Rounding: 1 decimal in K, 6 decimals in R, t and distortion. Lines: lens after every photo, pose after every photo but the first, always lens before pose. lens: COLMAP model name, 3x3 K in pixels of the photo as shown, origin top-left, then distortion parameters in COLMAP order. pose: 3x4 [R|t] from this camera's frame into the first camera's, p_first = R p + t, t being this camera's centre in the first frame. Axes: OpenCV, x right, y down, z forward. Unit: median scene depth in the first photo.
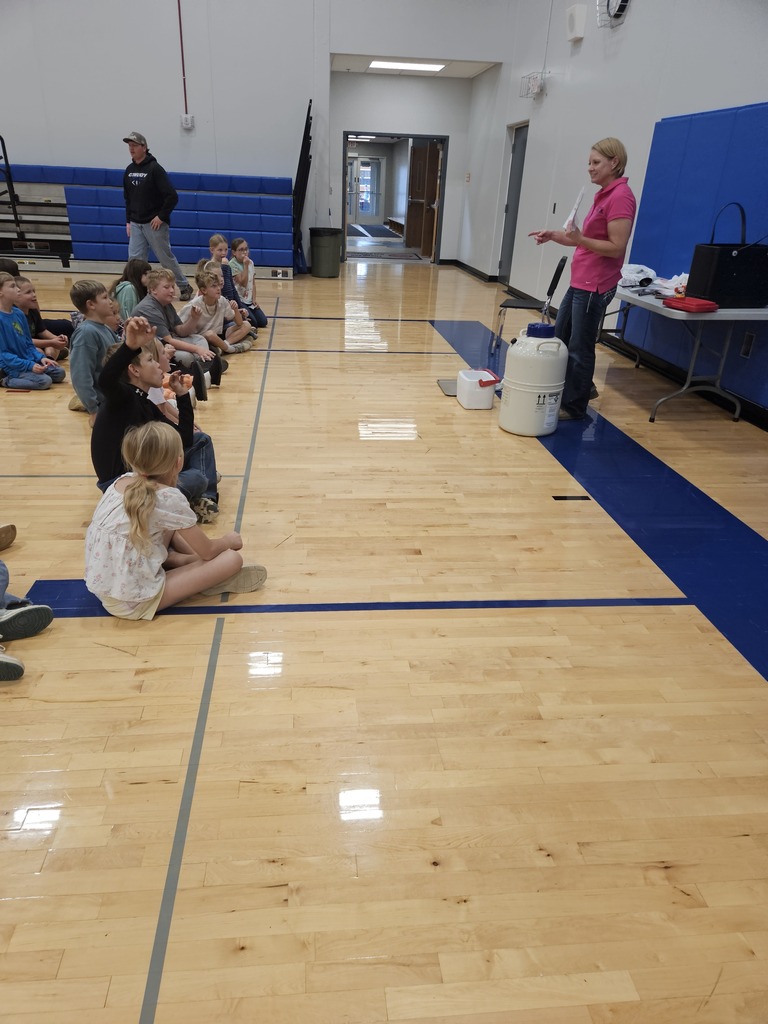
lens RADIAL K [[692.4, 0, 362.4], [0, 692.4, 511.4], [0, 0, 1]] dist [0.074877, -0.059691]
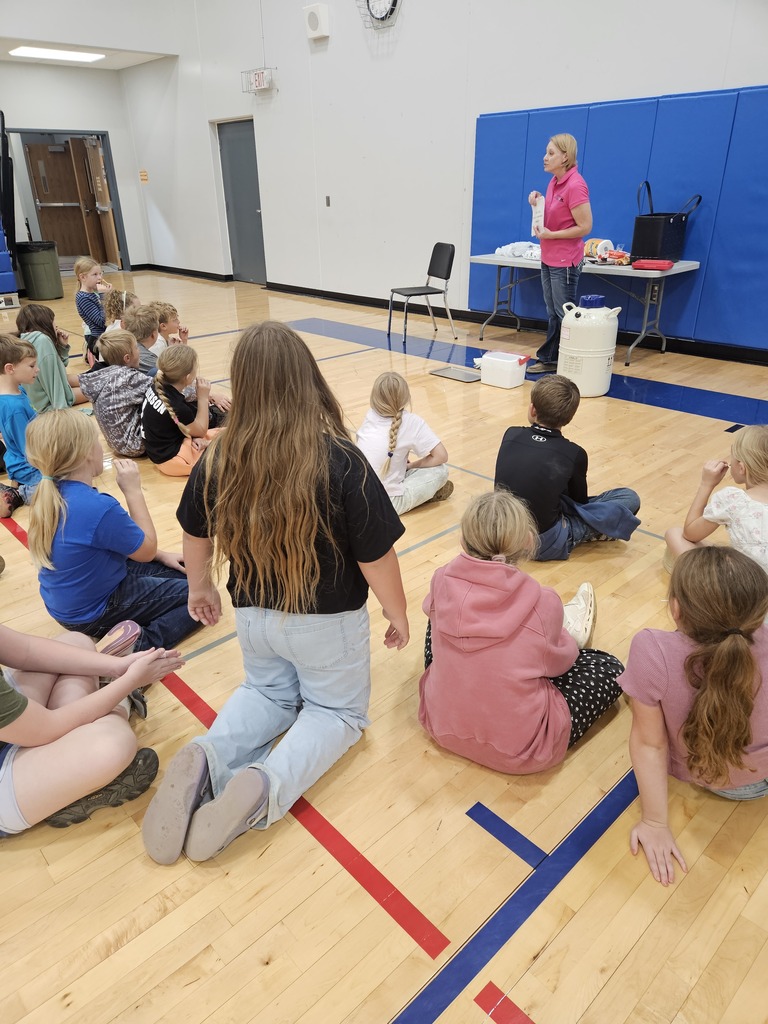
lens RADIAL K [[692.4, 0, 362.4], [0, 692.4, 511.4], [0, 0, 1]] dist [0.074877, -0.059691]
pose [[0.797795, -0.301213, 0.522296, -0.347545], [0.297634, 0.950109, 0.093308, -0.073332], [-0.524344, 0.081013, 0.847644, 0.124885]]
